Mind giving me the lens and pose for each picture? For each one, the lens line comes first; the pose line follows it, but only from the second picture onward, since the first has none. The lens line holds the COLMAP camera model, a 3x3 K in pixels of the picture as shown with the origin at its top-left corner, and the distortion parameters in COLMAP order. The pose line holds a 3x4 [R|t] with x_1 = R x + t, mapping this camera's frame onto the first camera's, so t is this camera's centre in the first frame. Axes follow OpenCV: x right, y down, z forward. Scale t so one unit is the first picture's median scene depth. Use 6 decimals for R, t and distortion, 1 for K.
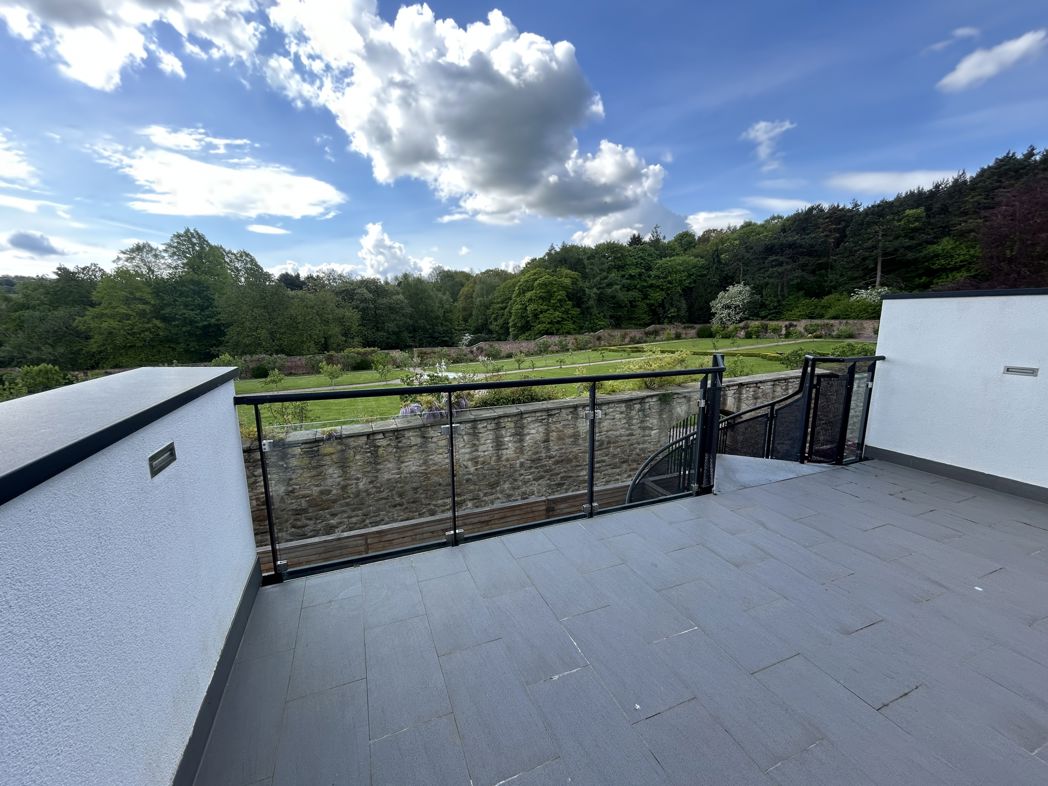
lens RADIAL K [[422.6, 0, 524.0], [0, 422.6, 393.0], [0, 0, 1]] dist [-0.001204, 0.000262]
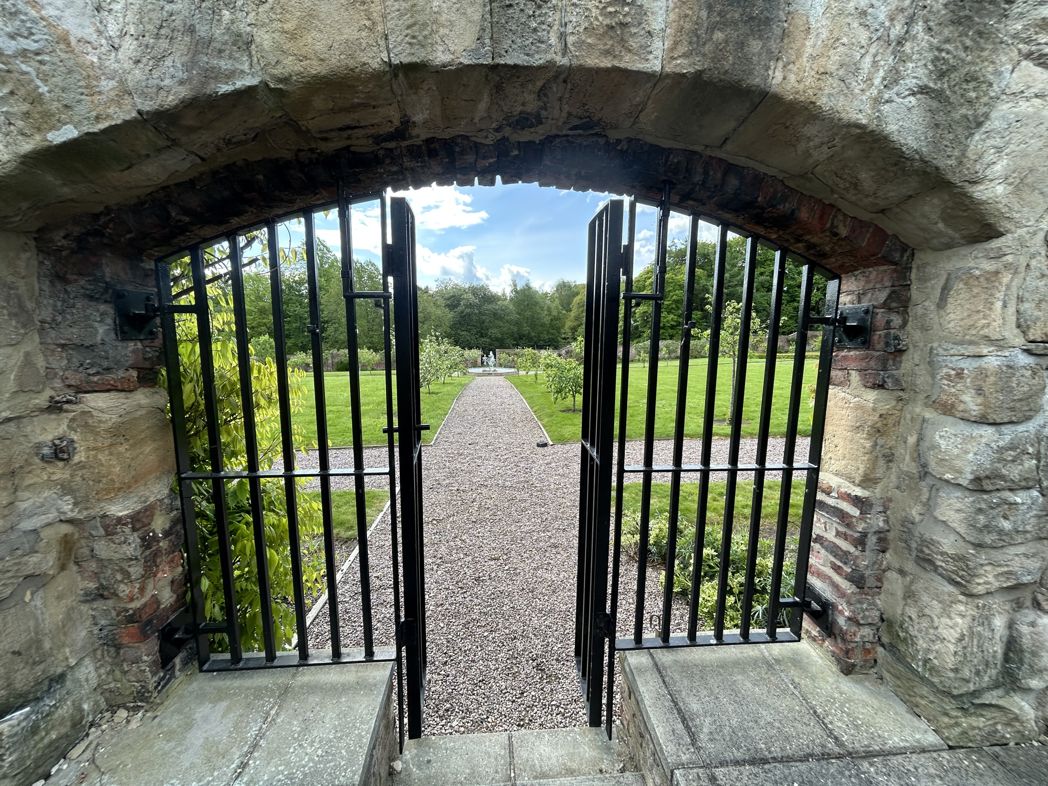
lens RADIAL K [[422.6, 0, 524.0], [0, 422.6, 393.0], [0, 0, 1]] dist [-0.001204, 0.000262]
pose [[0.953077, 0.055102, -0.297669, 0.075898], [-0.068858, 0.996980, -0.035918, 0.018317], [0.294791, 0.054729, 0.953993, 0.150306]]
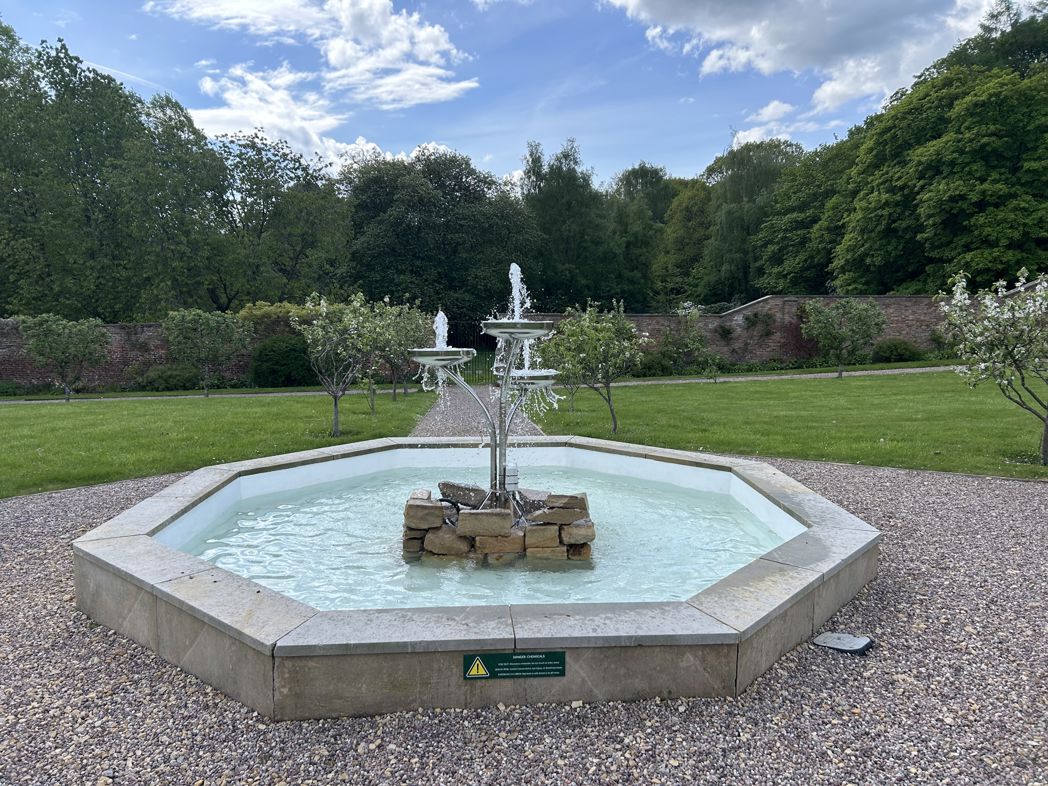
lens RADIAL K [[781.5, 0, 515.0], [0, 781.5, 401.2], [0, 0, 1]] dist [0.066580, -0.079880]
pose [[0.946276, 0.050837, -0.319338, -0.095901], [-0.067212, 0.996918, -0.040461, -0.032885], [0.316297, 0.059751, 0.946777, 0.557877]]
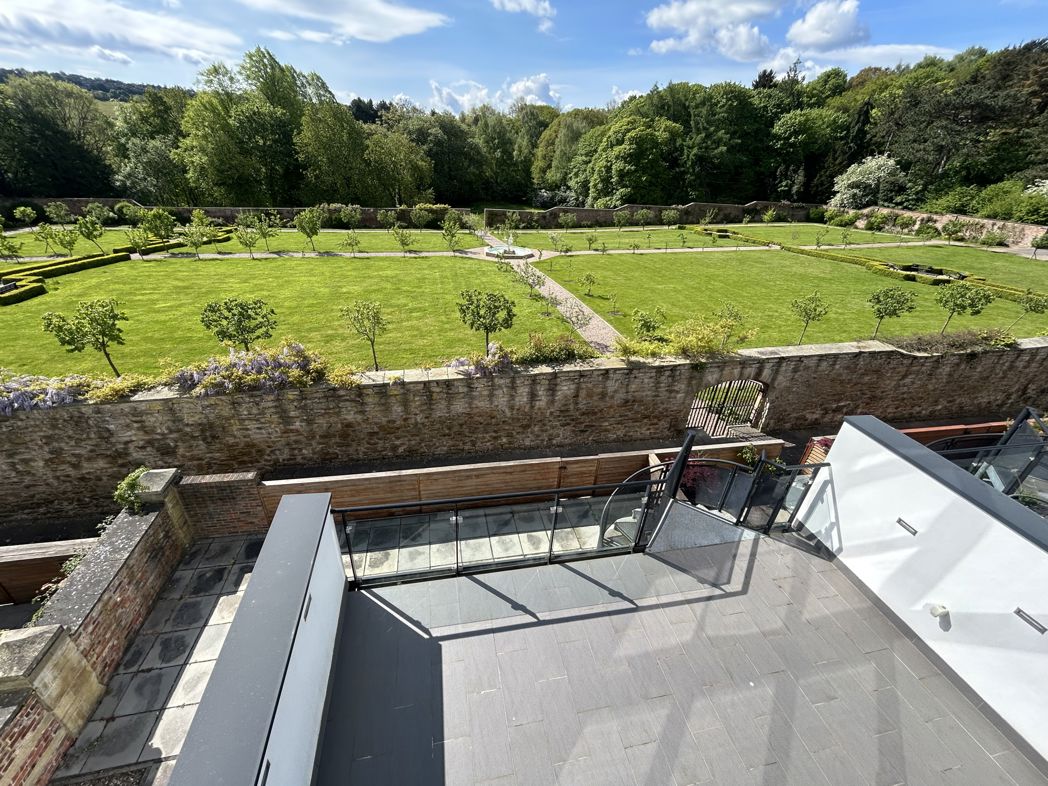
lens RADIAL K [[423.3, 0, 524.0], [0, 423.3, 393.0], [0, 0, 1]] dist [-0.010524, 0.007061]
pose [[0.981223, 0.145879, -0.126177, 0.008087], [-0.097637, 0.939853, 0.327327, -0.035178], [0.166339, -0.308862, 0.936449, -0.011695]]
